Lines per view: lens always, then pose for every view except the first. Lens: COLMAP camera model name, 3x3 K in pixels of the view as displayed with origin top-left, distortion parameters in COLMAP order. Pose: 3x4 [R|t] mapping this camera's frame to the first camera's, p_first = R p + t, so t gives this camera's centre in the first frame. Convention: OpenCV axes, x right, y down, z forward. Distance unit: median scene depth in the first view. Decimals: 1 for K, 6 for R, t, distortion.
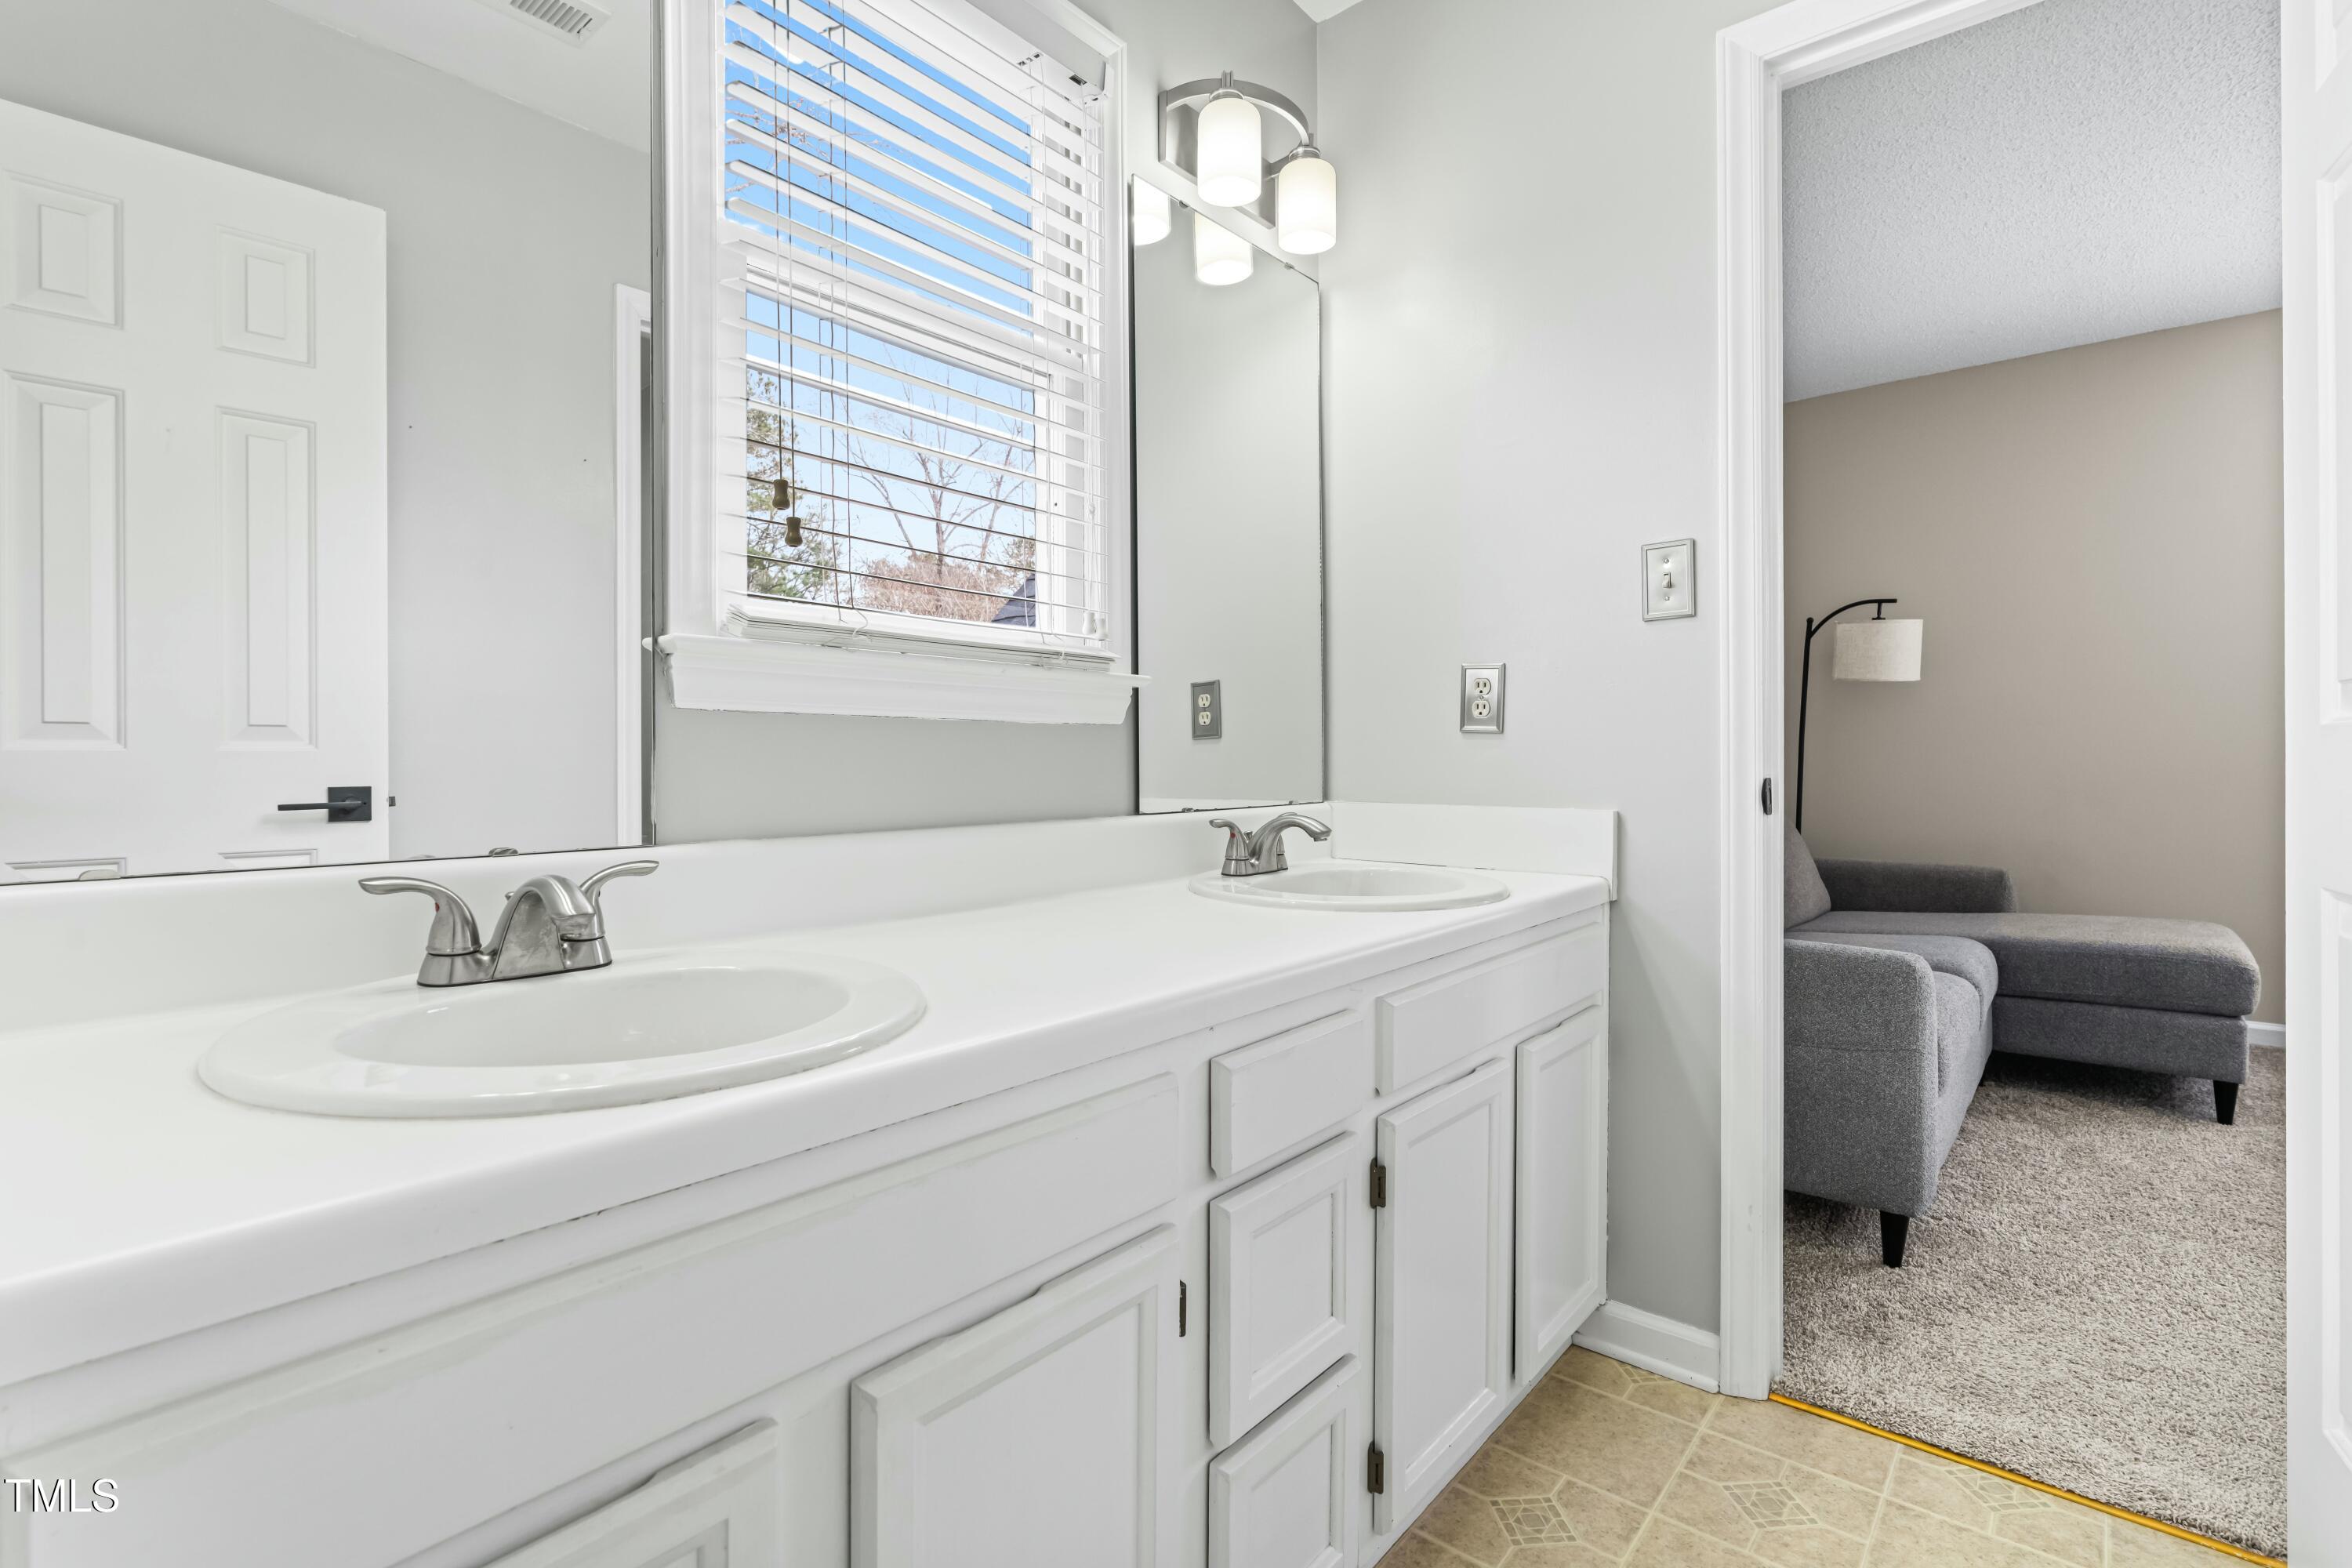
lens RADIAL K [[1100.8, 0, 1178.7], [0, 1100.8, 773.9], [0, 0, 1]] dist [-0.000809, -0.000007]
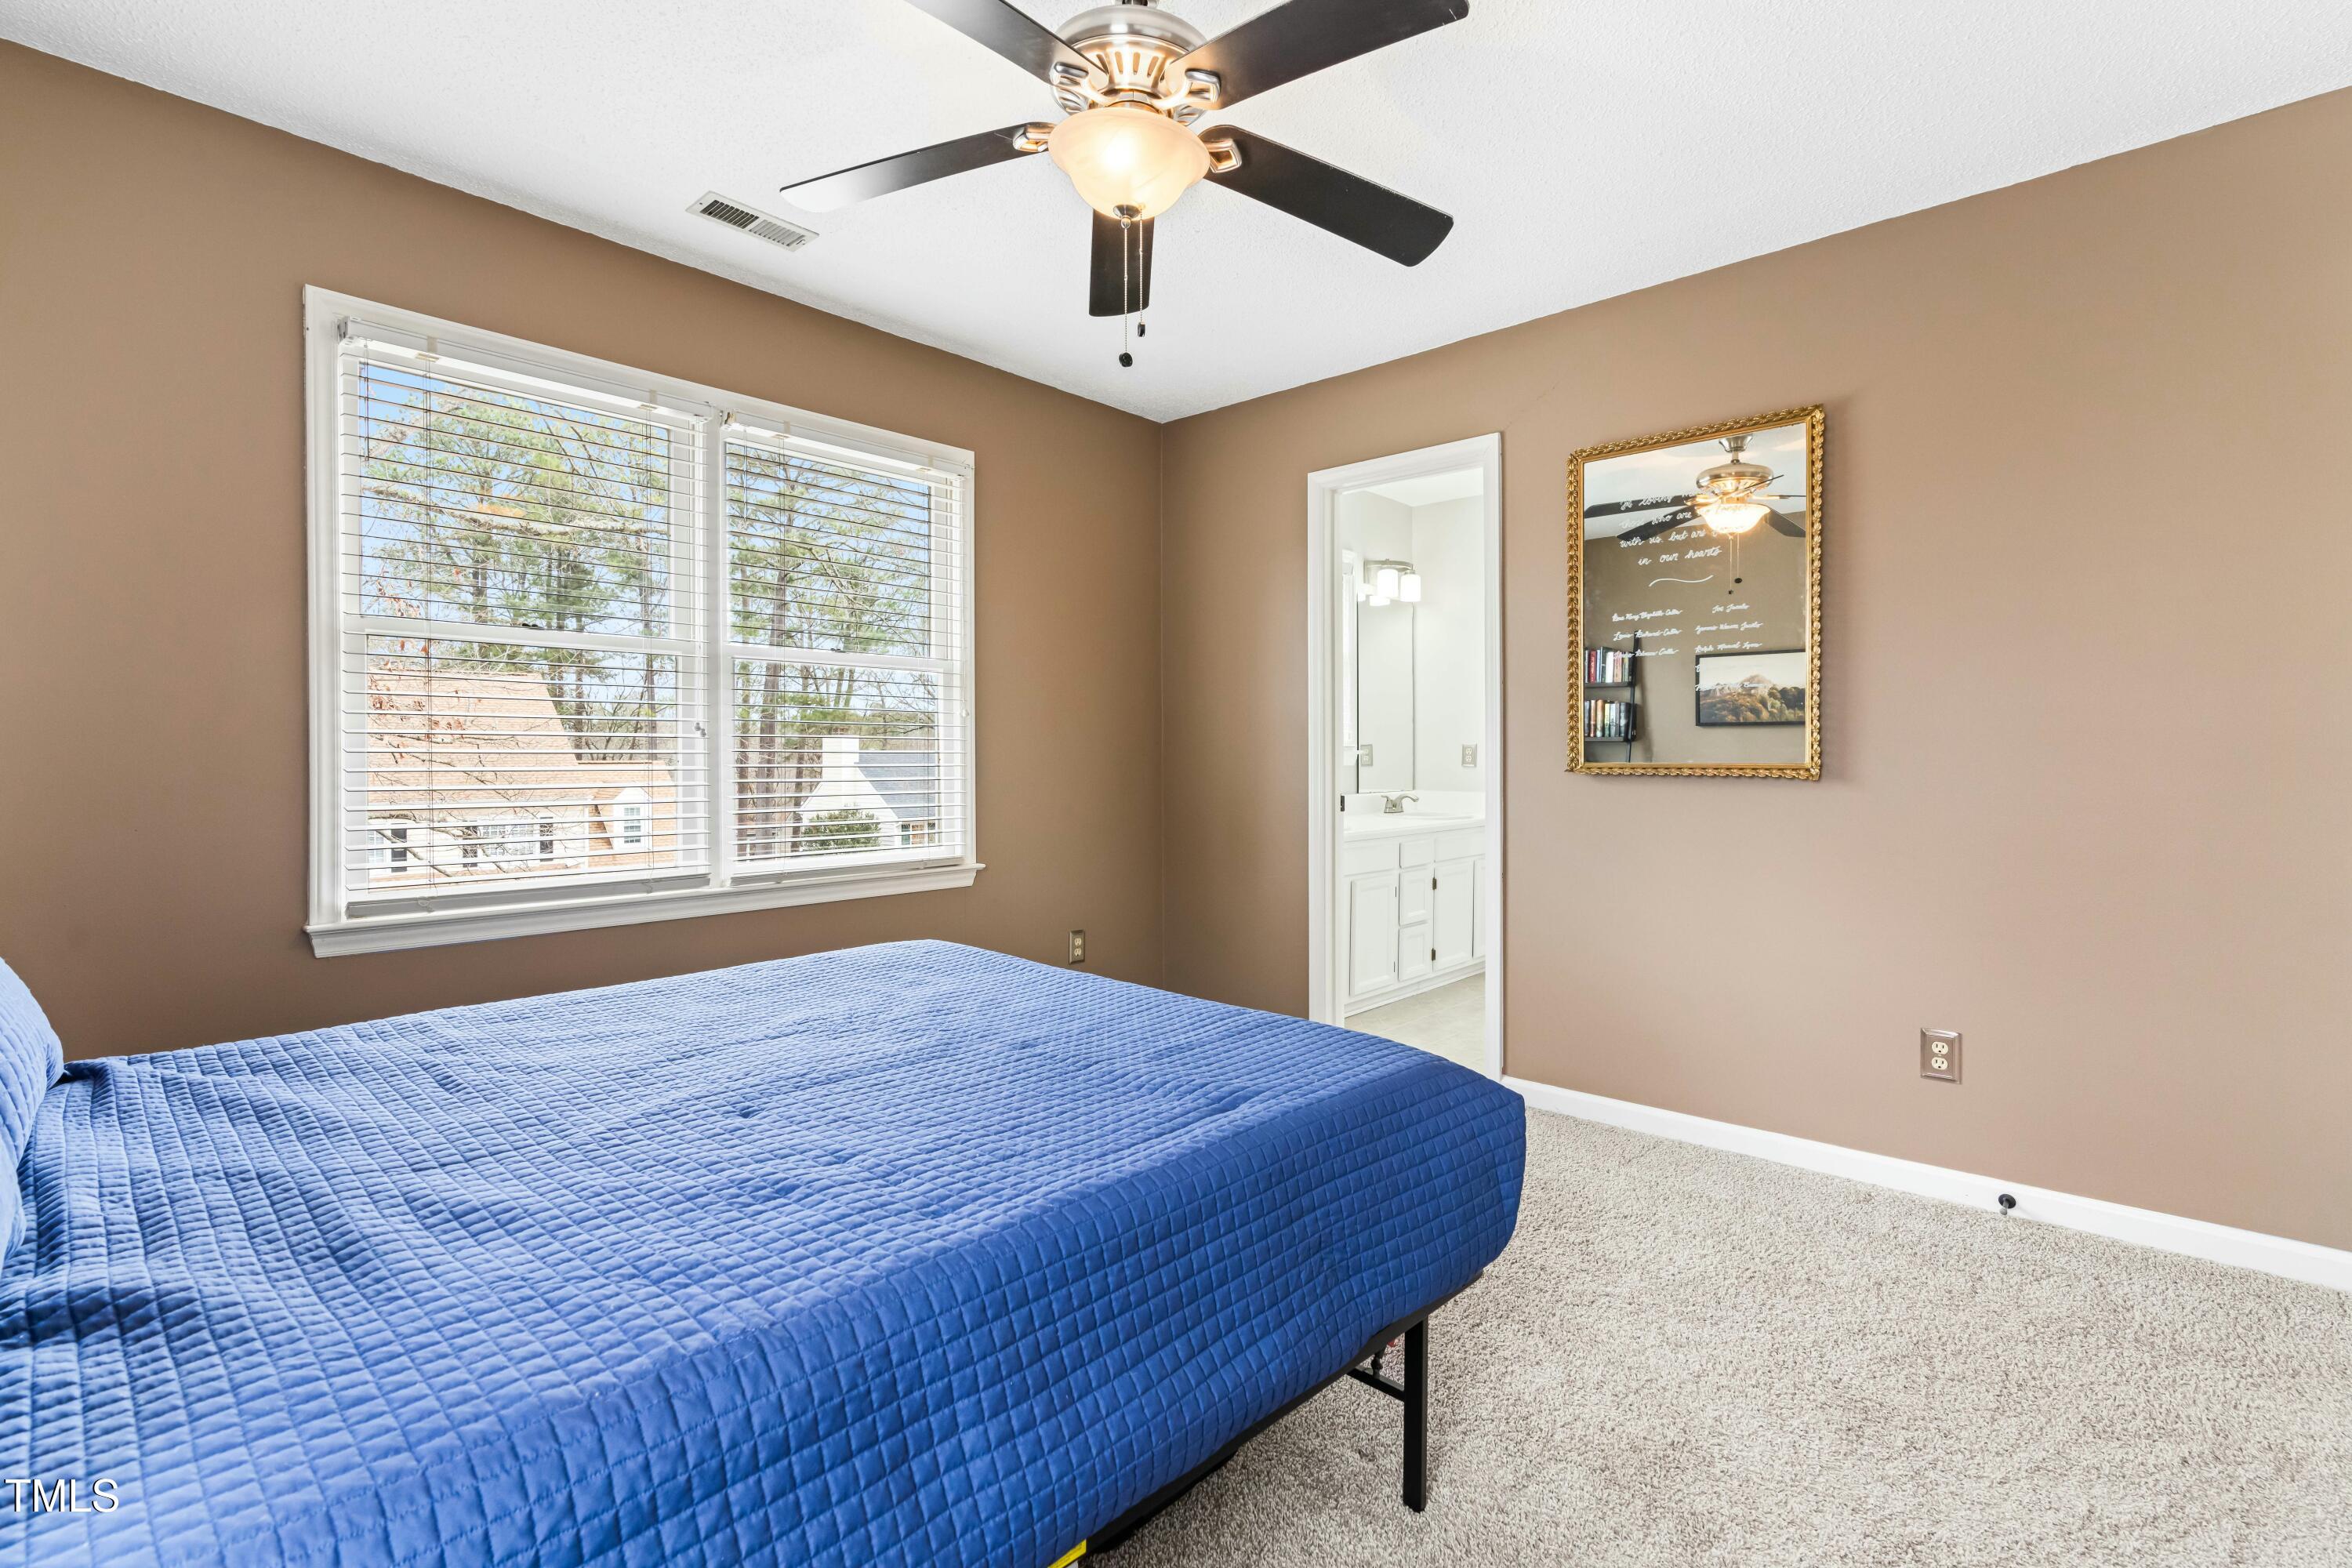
lens RADIAL K [[1070.1, 0, 1176.9], [0, 1070.1, 770.6], [0, 0, 1]] dist [-0.005035, -0.000783]
pose [[0.998881, 0.004525, -0.047086, -0.400861], [-0.004156, 0.999960, 0.007925, -0.050120], [0.047120, -0.007721, 0.998859, -2.048056]]
